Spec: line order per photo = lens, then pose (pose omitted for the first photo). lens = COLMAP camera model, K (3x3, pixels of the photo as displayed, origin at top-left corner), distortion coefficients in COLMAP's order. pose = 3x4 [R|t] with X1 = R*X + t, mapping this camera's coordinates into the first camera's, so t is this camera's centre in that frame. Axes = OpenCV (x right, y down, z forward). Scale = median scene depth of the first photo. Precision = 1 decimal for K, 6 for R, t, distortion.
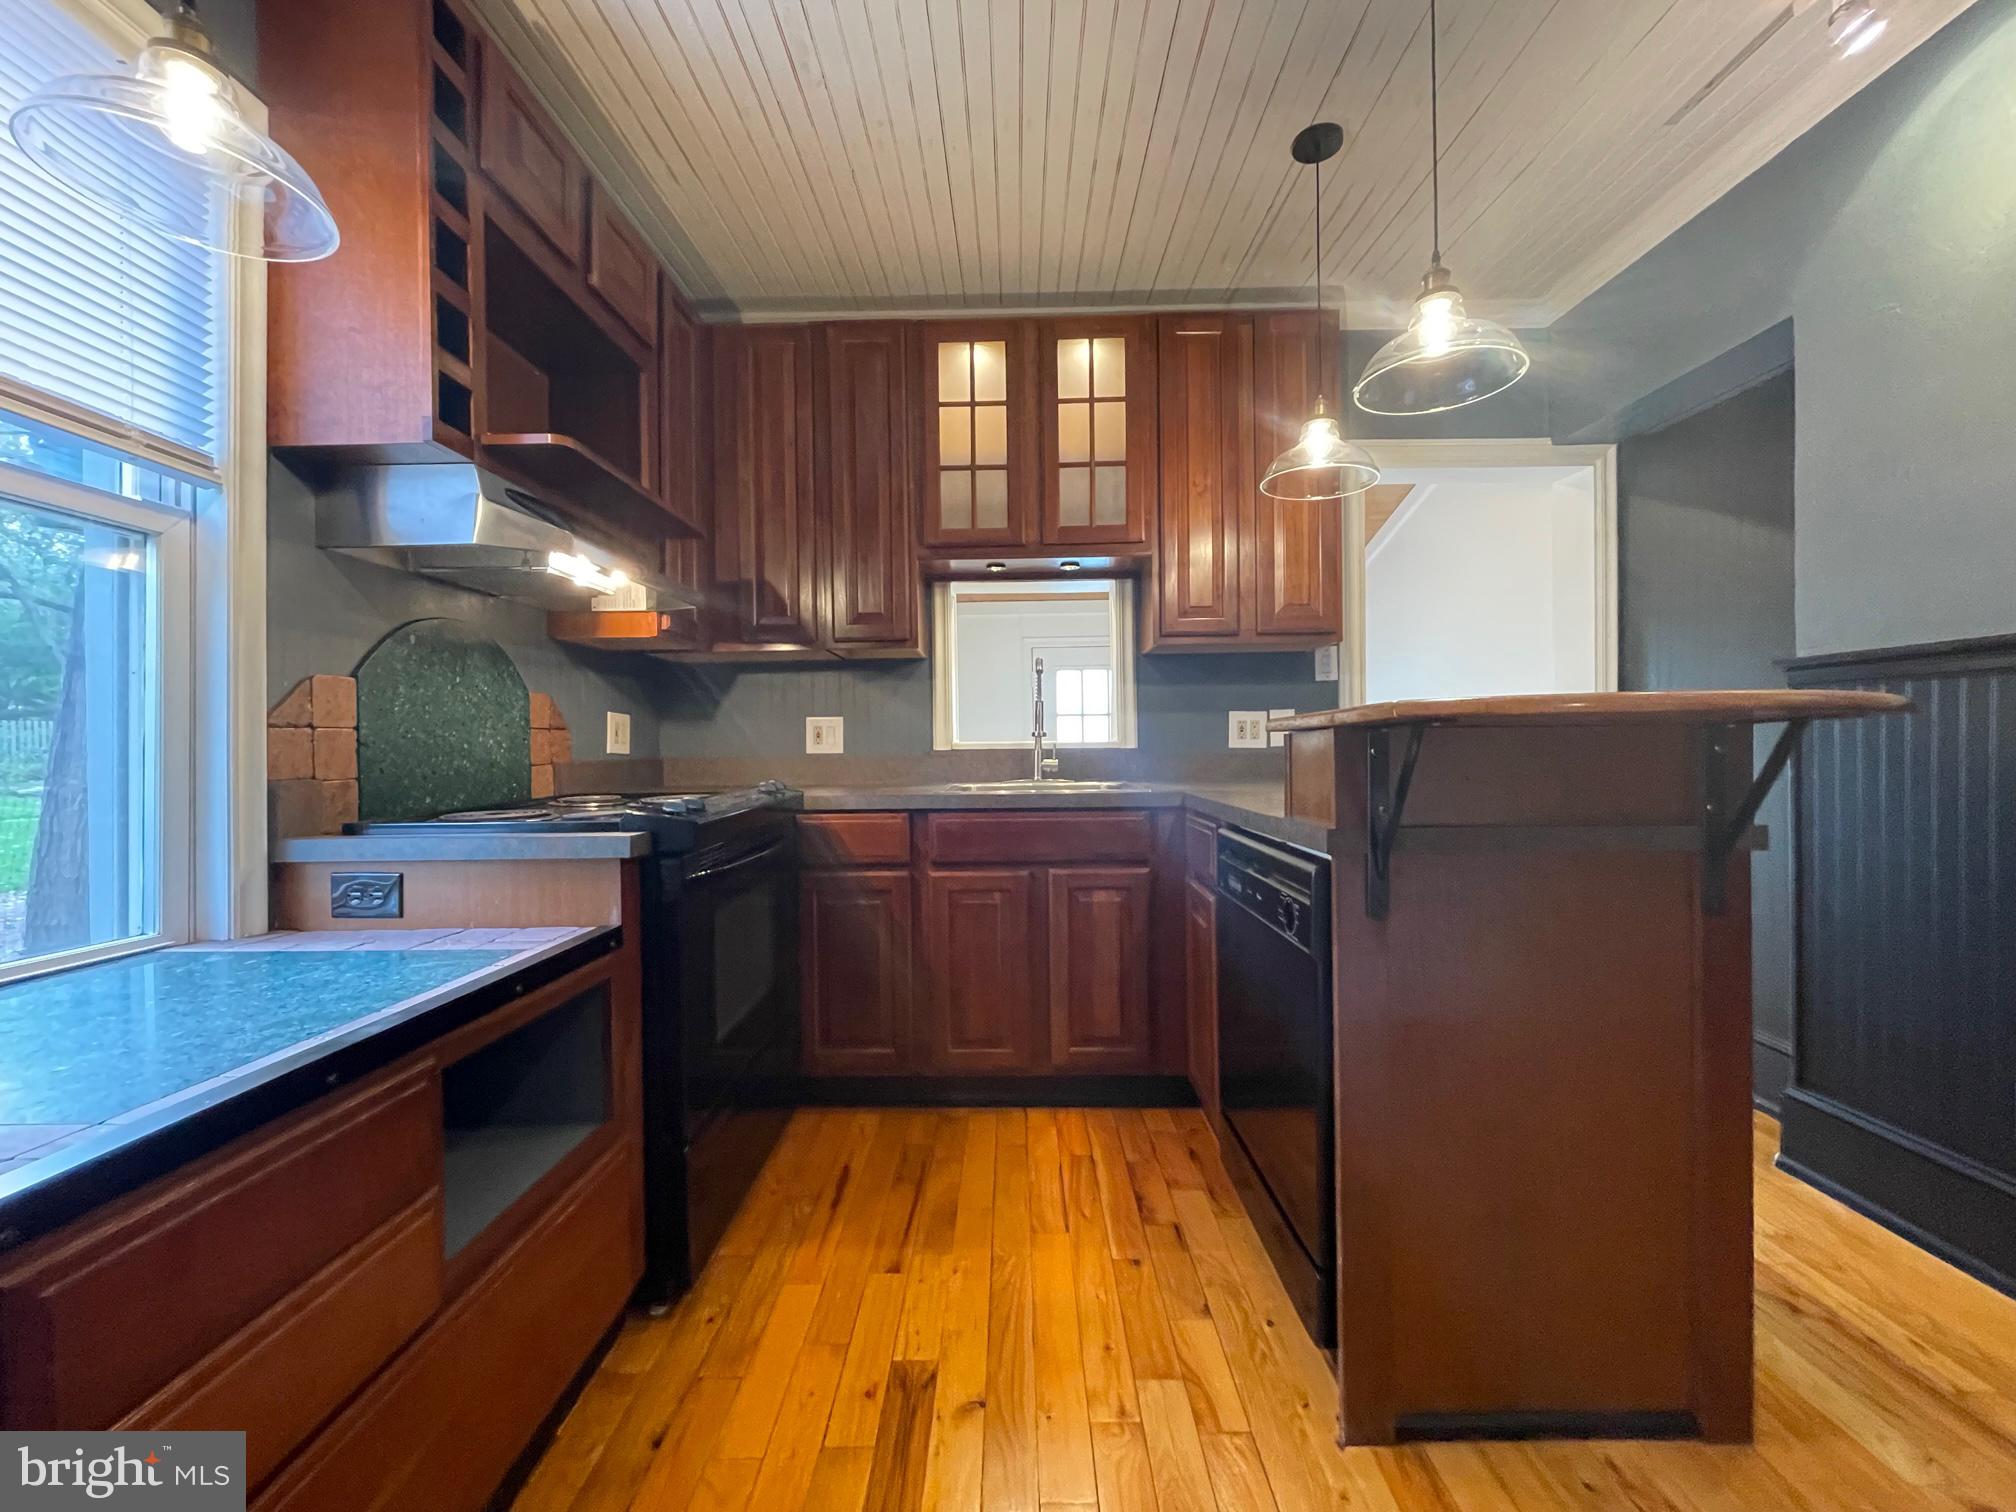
lens RADIAL K [[814.9, 0, 1008.7], [0, 814.9, 750.1], [0, 0, 1]] dist [-0.001648, -0.000092]
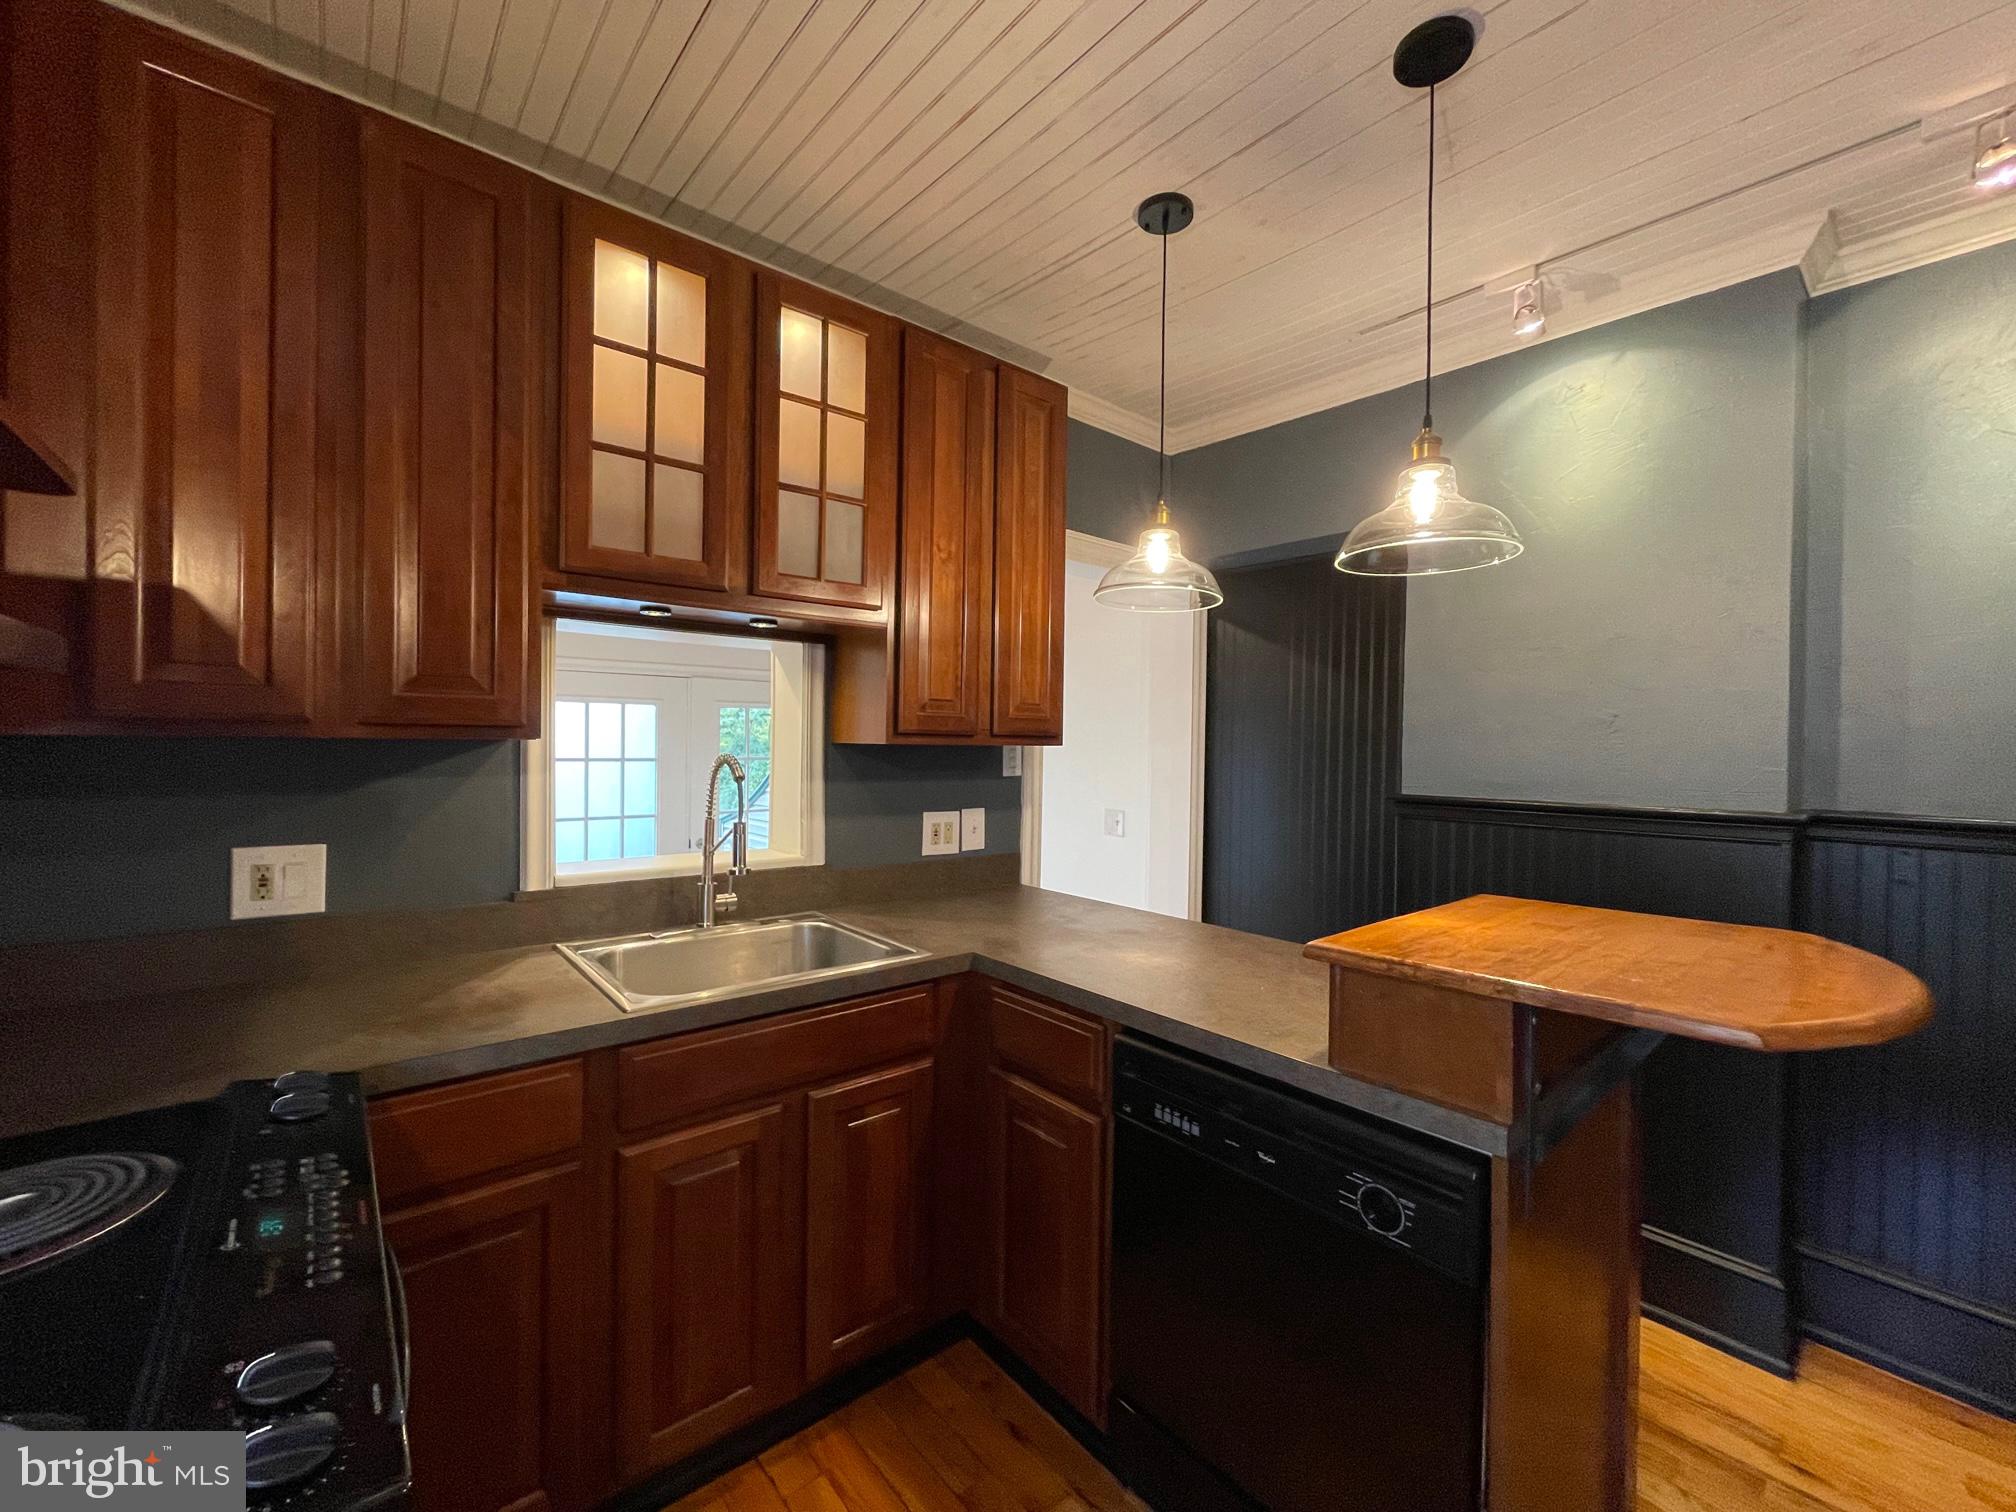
lens RADIAL K [[814.9, 0, 1008.7], [0, 814.9, 750.1], [0, 0, 1]] dist [-0.001648, -0.000092]
pose [[0.757176, 0.019206, 0.652928, -0.243464], [-0.021187, 0.999764, -0.004839, -0.124030], [-0.652867, -0.010170, 0.757404, 0.341137]]
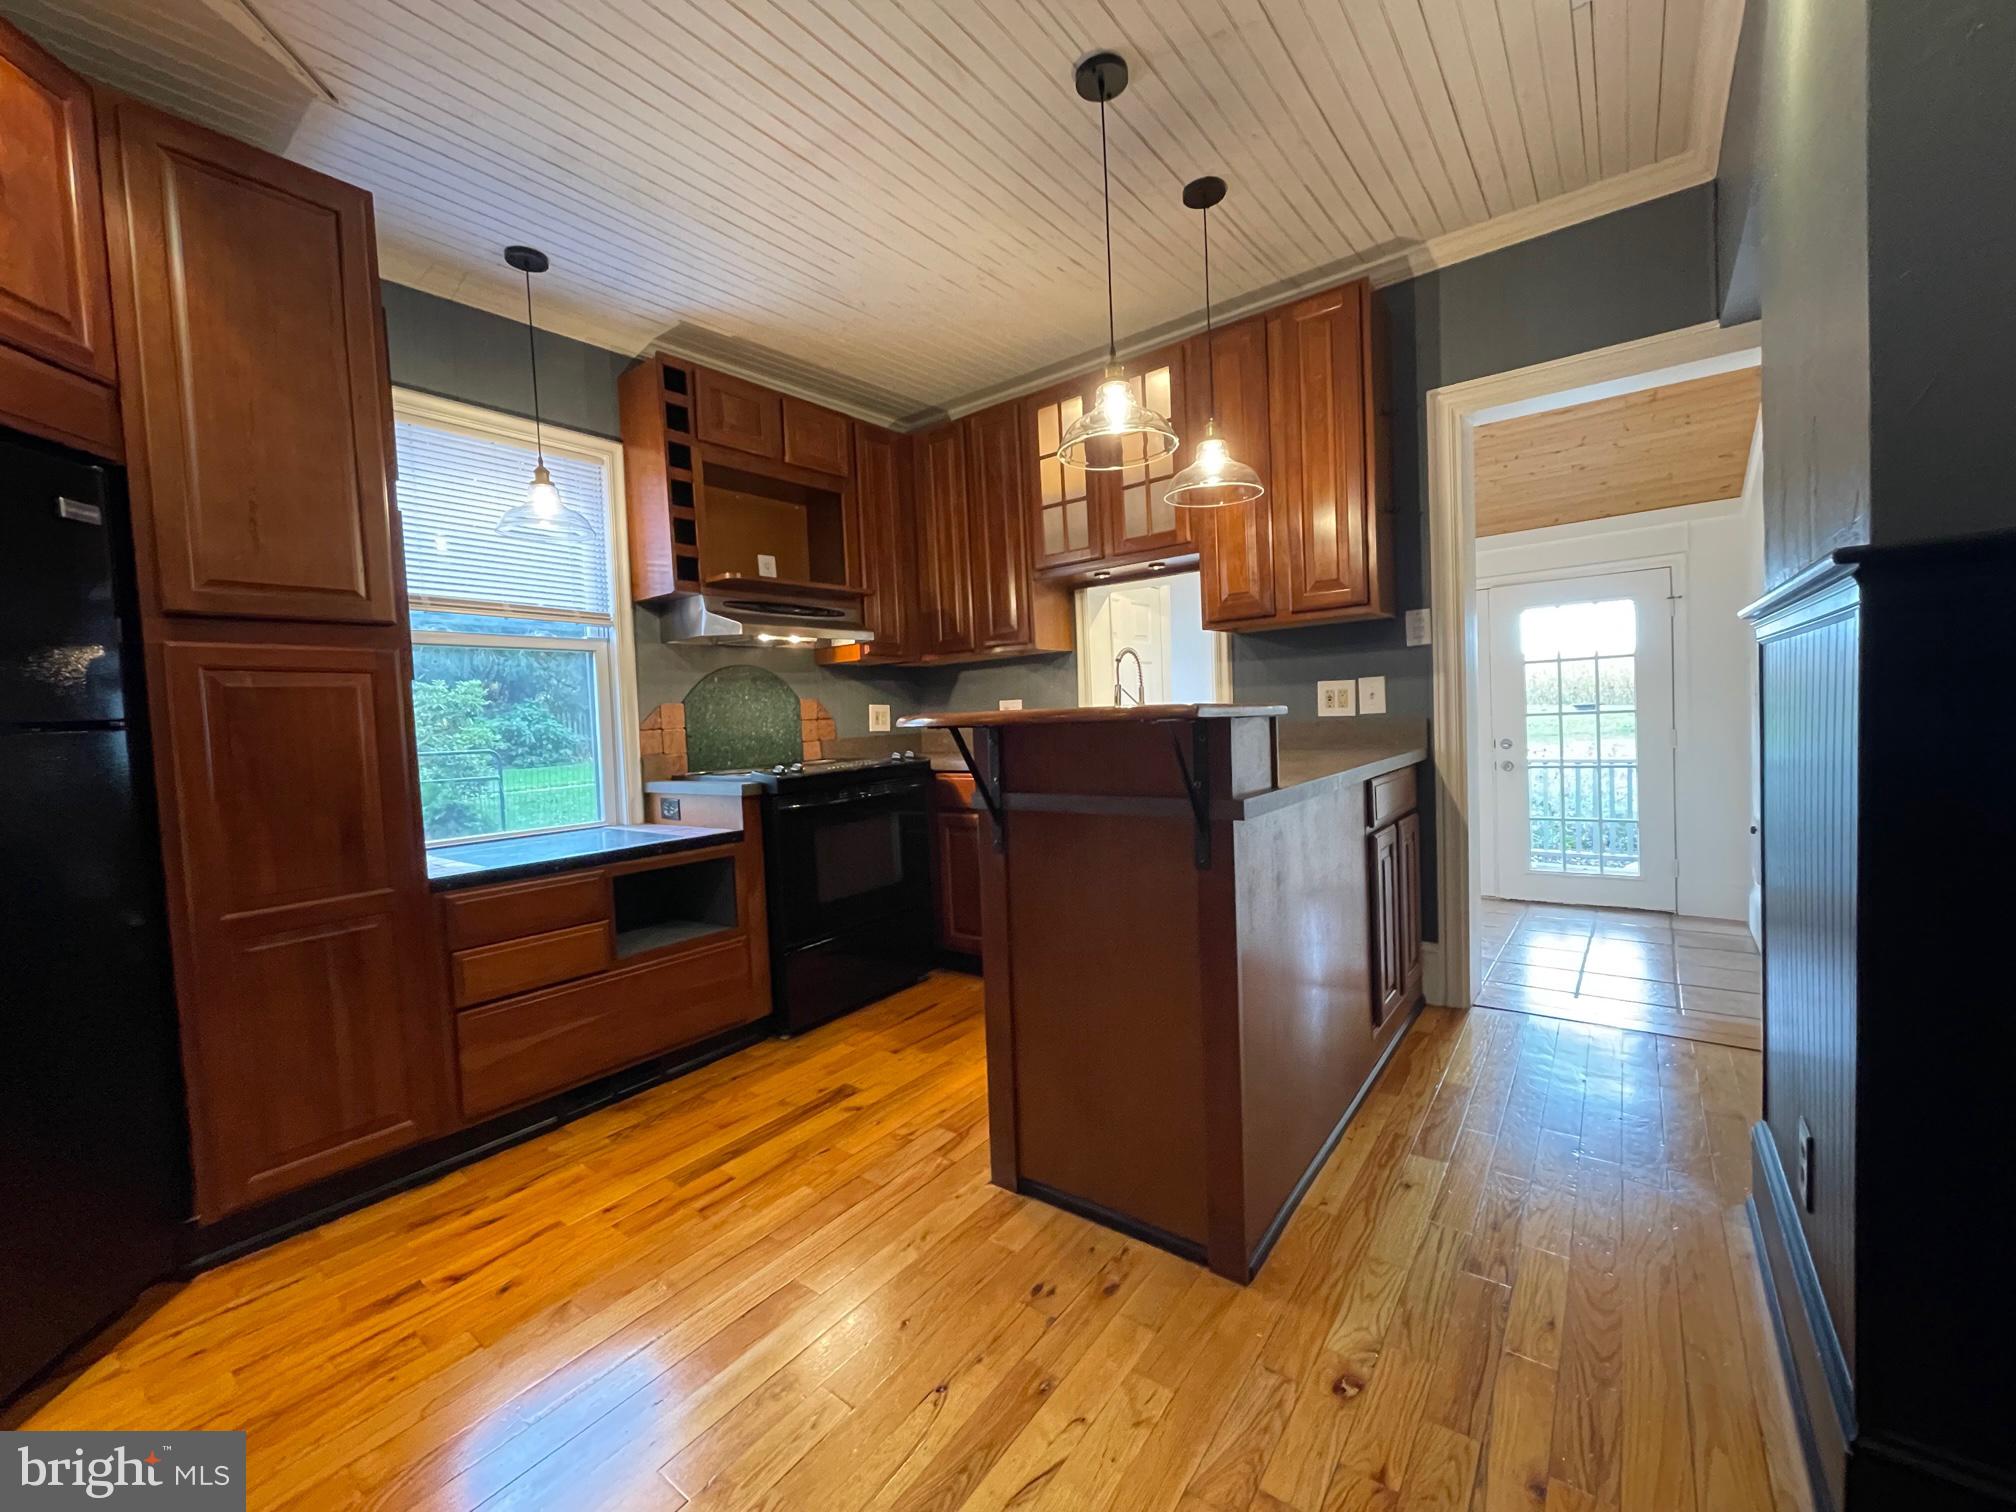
lens RADIAL K [[816.1, 0, 1000.1], [0, 816.1, 747.1], [0, 0, 1]] dist [-0.000889, -0.000015]
pose [[0.798220, -0.000152, -0.602366, 0.649590], [0.033956, 0.998421, 0.044745, -0.027453], [0.601408, -0.056170, 0.796965, -0.095204]]
